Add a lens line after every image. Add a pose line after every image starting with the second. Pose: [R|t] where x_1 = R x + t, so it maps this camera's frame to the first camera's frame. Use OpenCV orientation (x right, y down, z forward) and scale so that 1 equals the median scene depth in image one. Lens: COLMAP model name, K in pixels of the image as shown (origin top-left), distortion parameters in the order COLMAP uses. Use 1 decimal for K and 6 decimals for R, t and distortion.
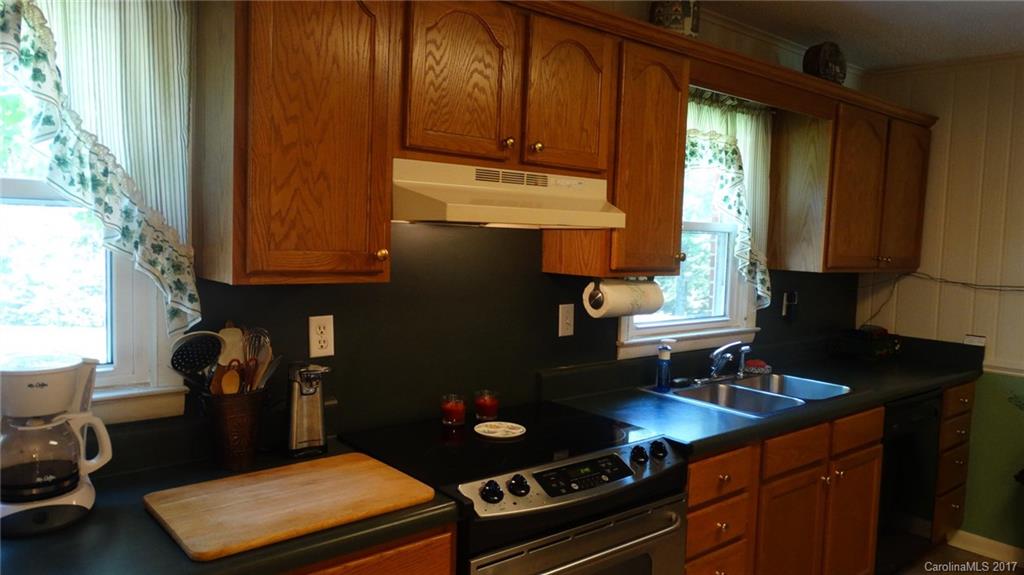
lens RADIAL K [[727.4, 0, 508.5], [0, 727.4, 293.4], [0, 0, 1]] dist [-0.011175, 0.003932]
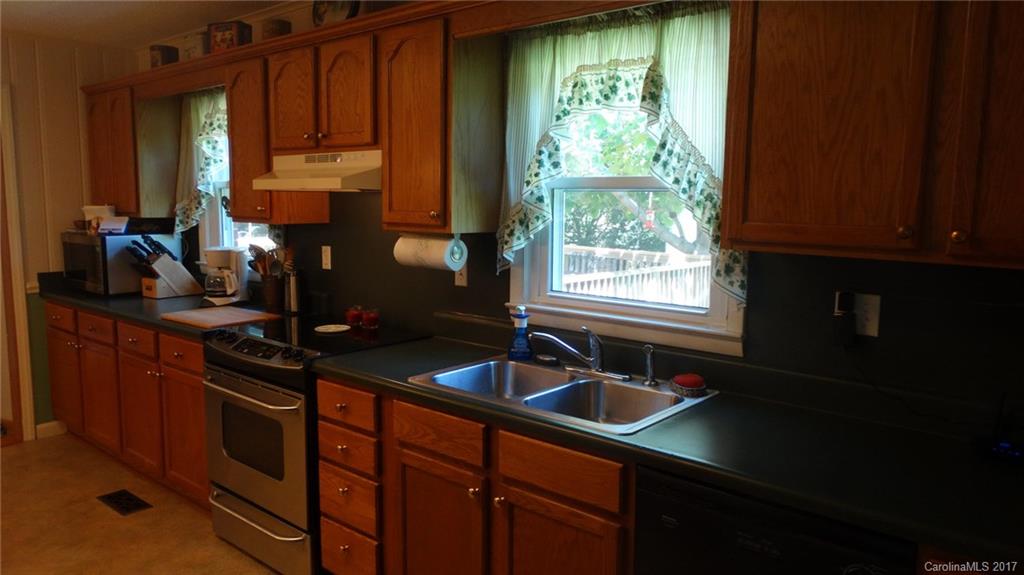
lens RADIAL K [[727.4, 0, 507.9], [0, 727.4, 286.1], [0, 0, 1]] dist [-0.011175, 0.003932]
pose [[0.156778, 0.098663, -0.982693, 1.442929], [-0.081623, 0.992888, 0.086665, -0.053907], [0.984255, 0.066623, 0.163716, 1.057526]]
